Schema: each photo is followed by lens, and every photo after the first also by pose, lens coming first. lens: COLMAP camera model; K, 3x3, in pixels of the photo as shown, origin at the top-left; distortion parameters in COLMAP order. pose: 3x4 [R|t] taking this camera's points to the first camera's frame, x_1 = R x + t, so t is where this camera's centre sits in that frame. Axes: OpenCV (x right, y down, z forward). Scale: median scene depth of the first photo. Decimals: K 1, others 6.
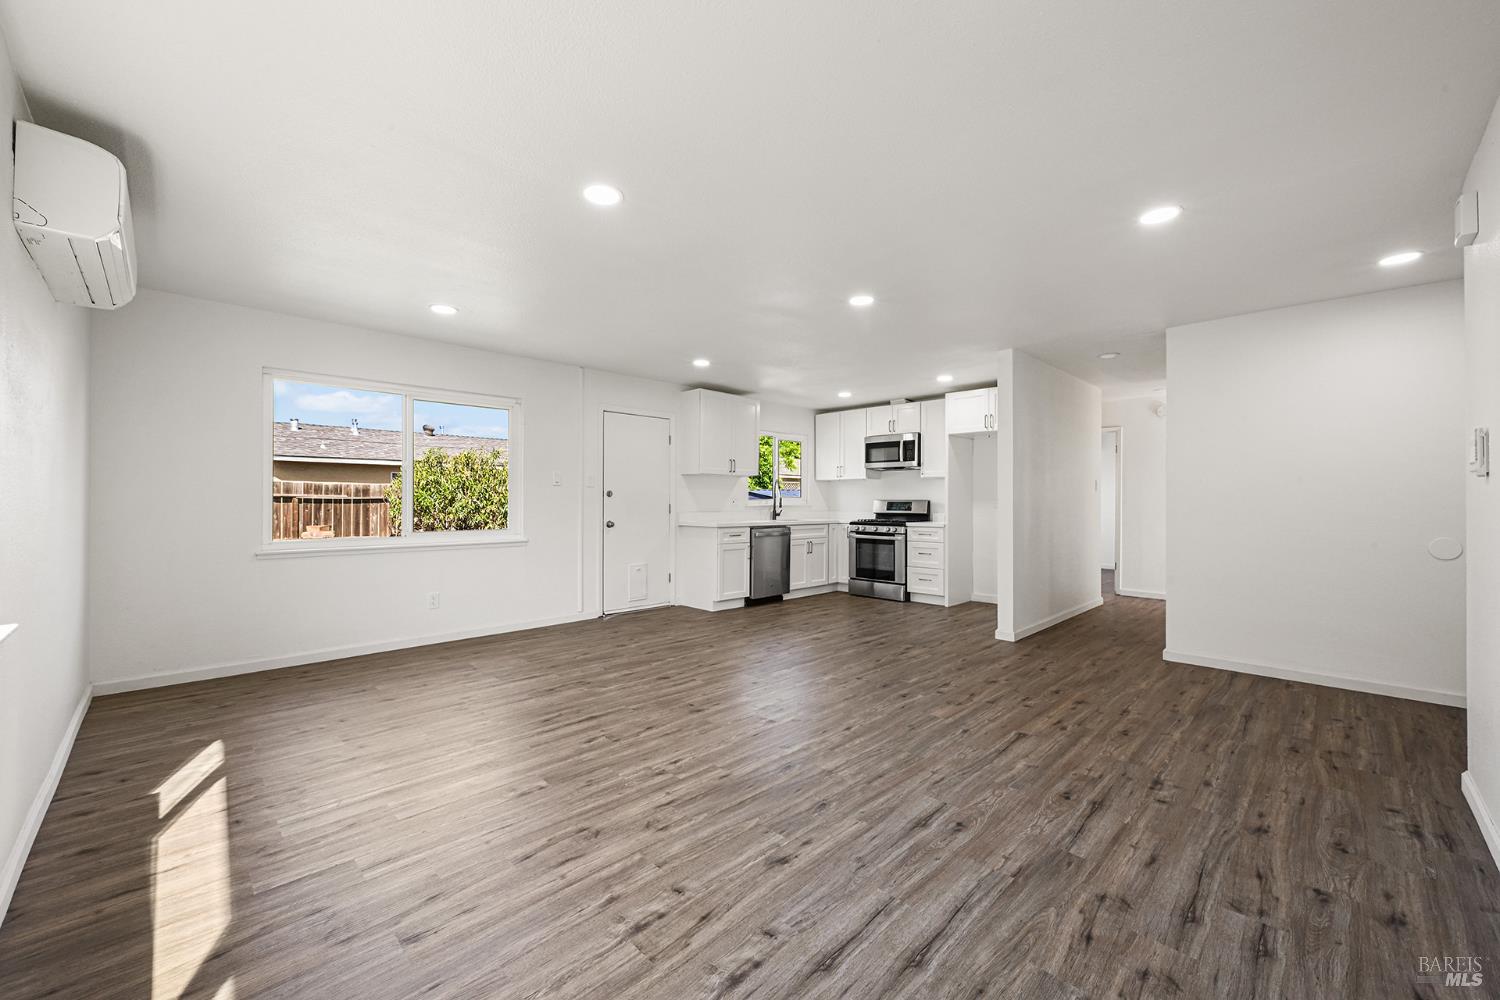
lens RADIAL K [[588.9, 0, 746.9], [0, 588.9, 499.9], [0, 0, 1]] dist [-0.000837, 0.000624]
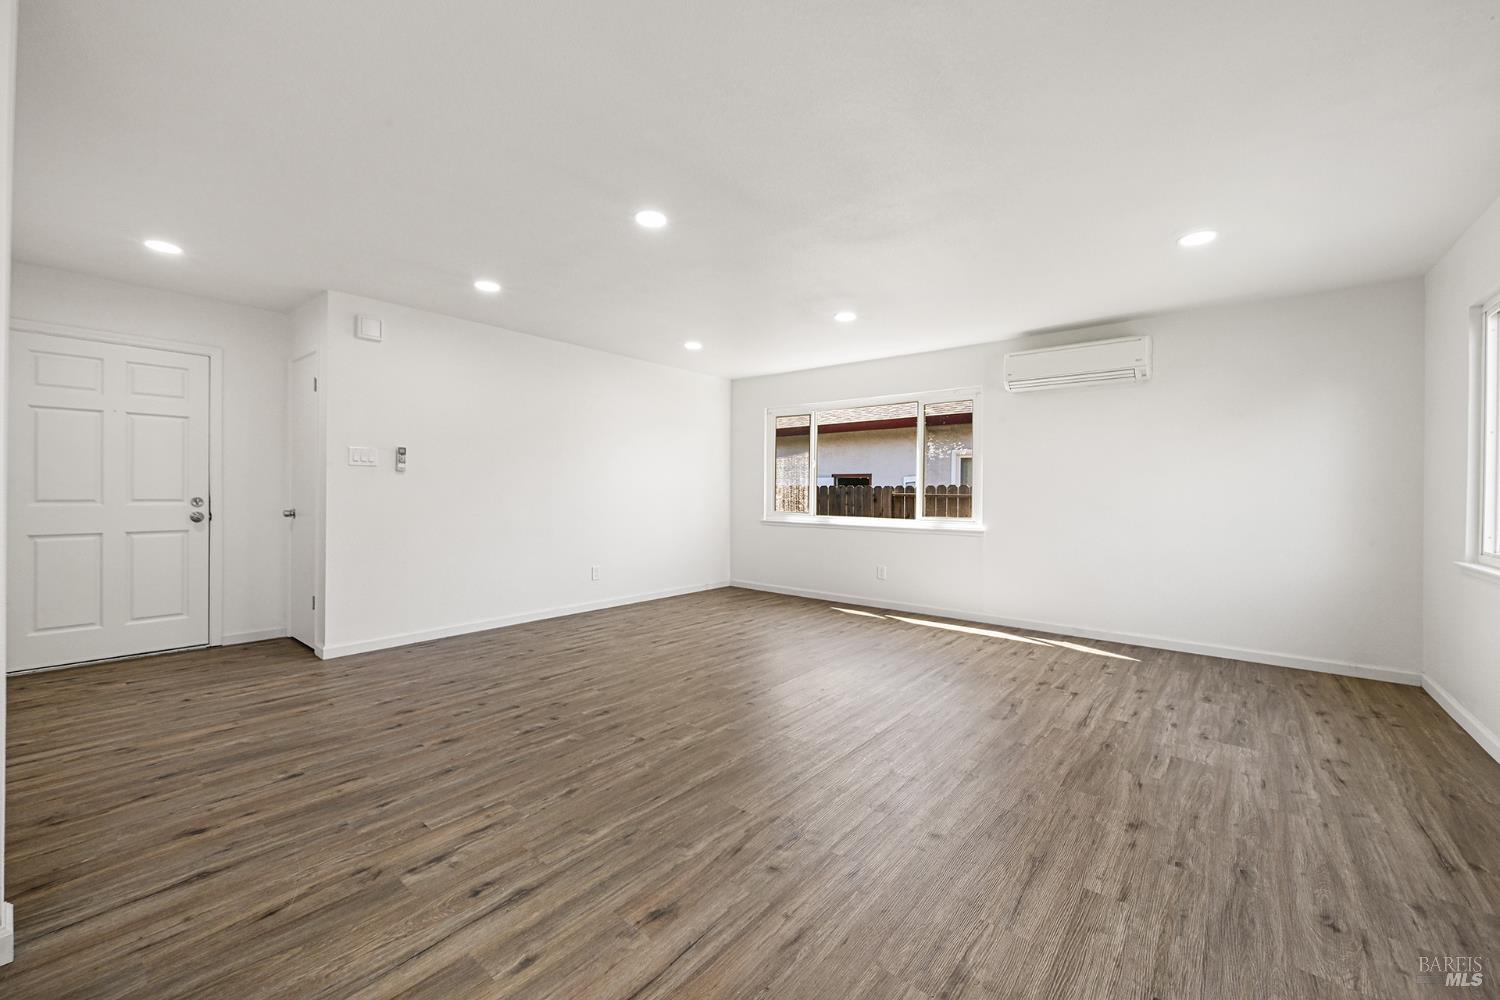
lens RADIAL K [[588.9, 0, 747.0], [0, 588.9, 492.6], [0, 0, 1]] dist [-0.000837, 0.000624]
pose [[-0.994915, -0.011608, -0.100051, 0.177501], [-0.011405, 0.999932, -0.002601, 0.017975], [0.100074, -0.001447, -0.994979, 2.189792]]
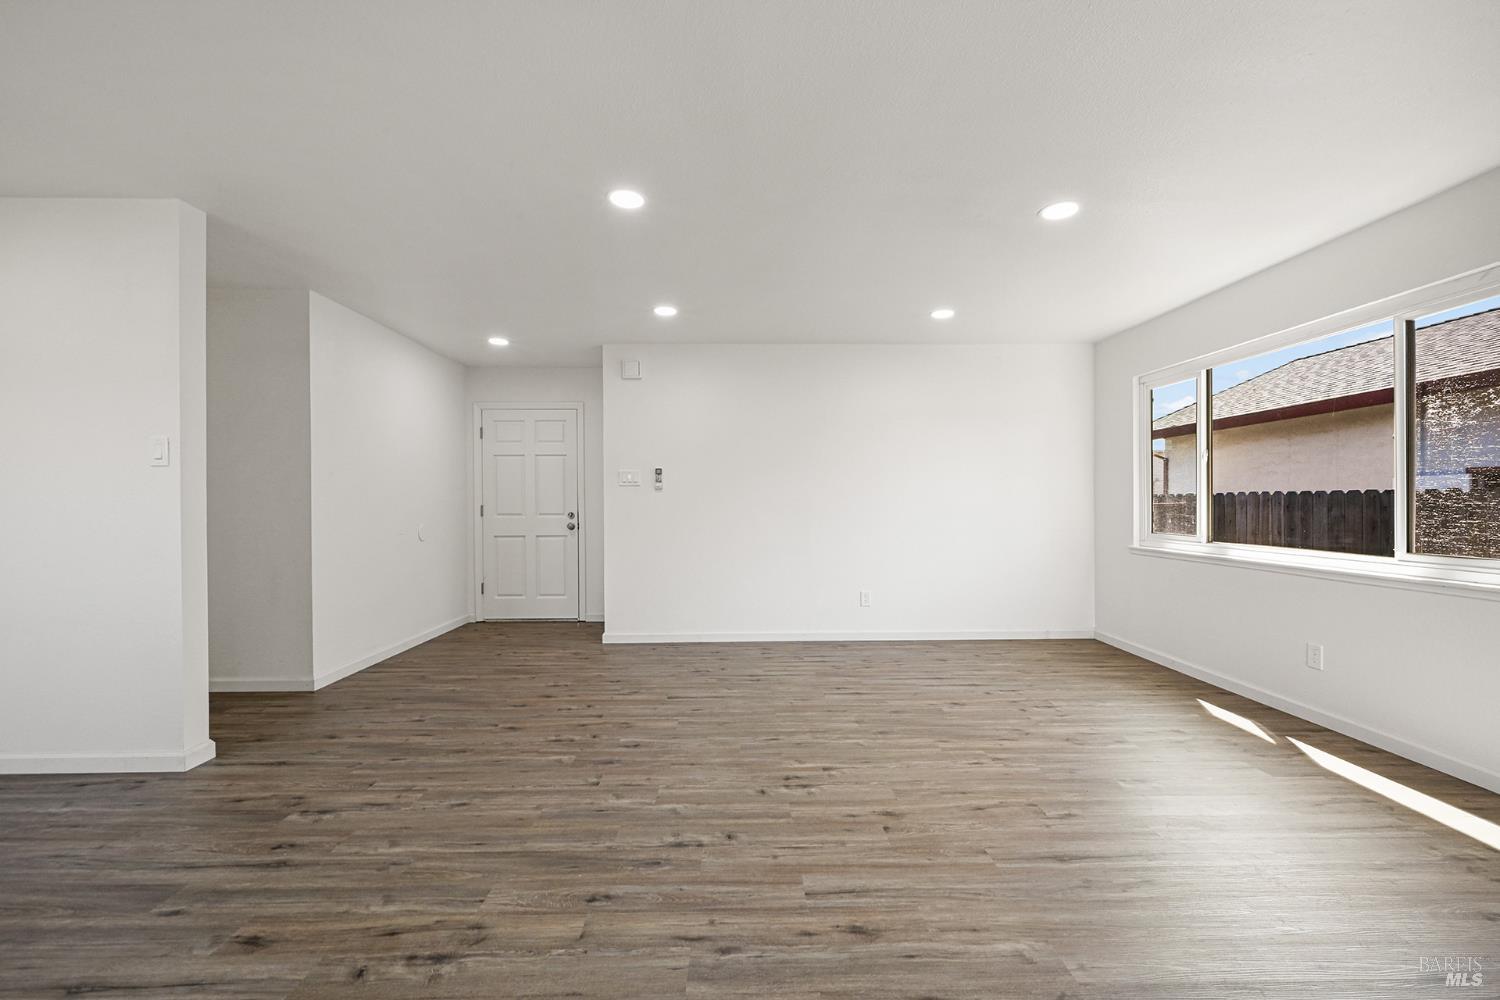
lens RADIAL K [[619.9, 0, 749.8], [0, 619.9, 502.5], [0, 0, 1]] dist [-0.001204, 0.000262]
pose [[-0.724665, -0.001343, 0.689100, -0.488696], [-0.001480, 0.999999, 0.000392, 0.007405], [-0.689099, -0.000736, -0.724667, 1.754431]]
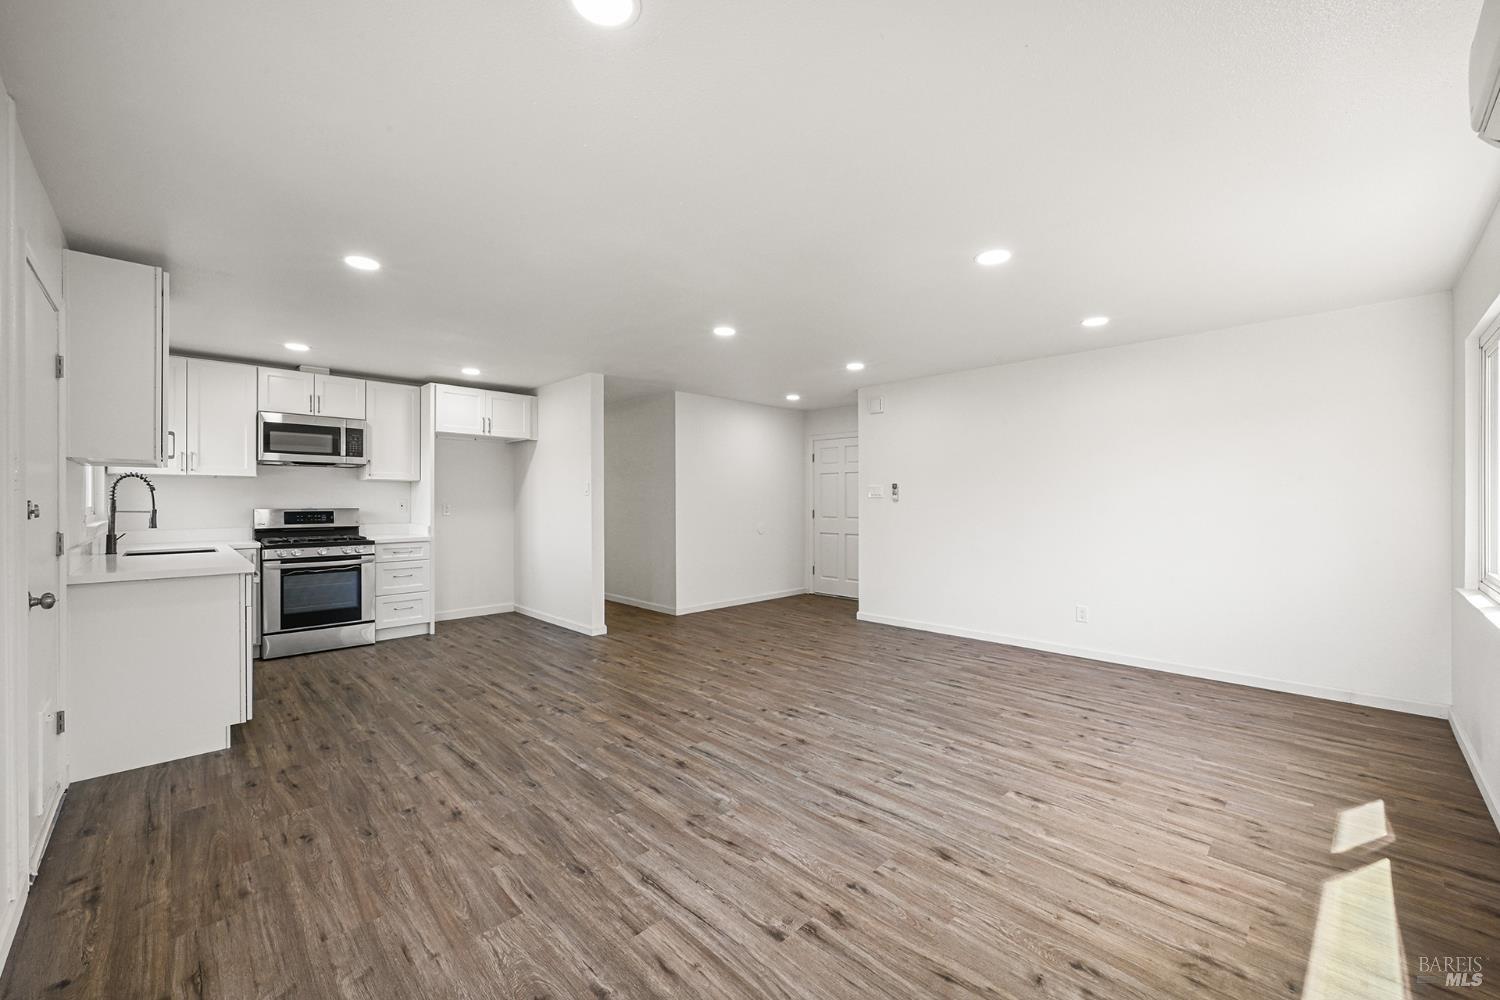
lens RADIAL K [[588.9, 0, 753.5], [0, 588.9, 501.4], [0, 0, 1]] dist [-0.000837, 0.000624]
pose [[-0.002385, -0.006038, 0.999979, -1.117396], [-0.002826, 0.999978, 0.006031, -0.036129], [-0.999993, -0.002811, -0.002402, 1.174297]]
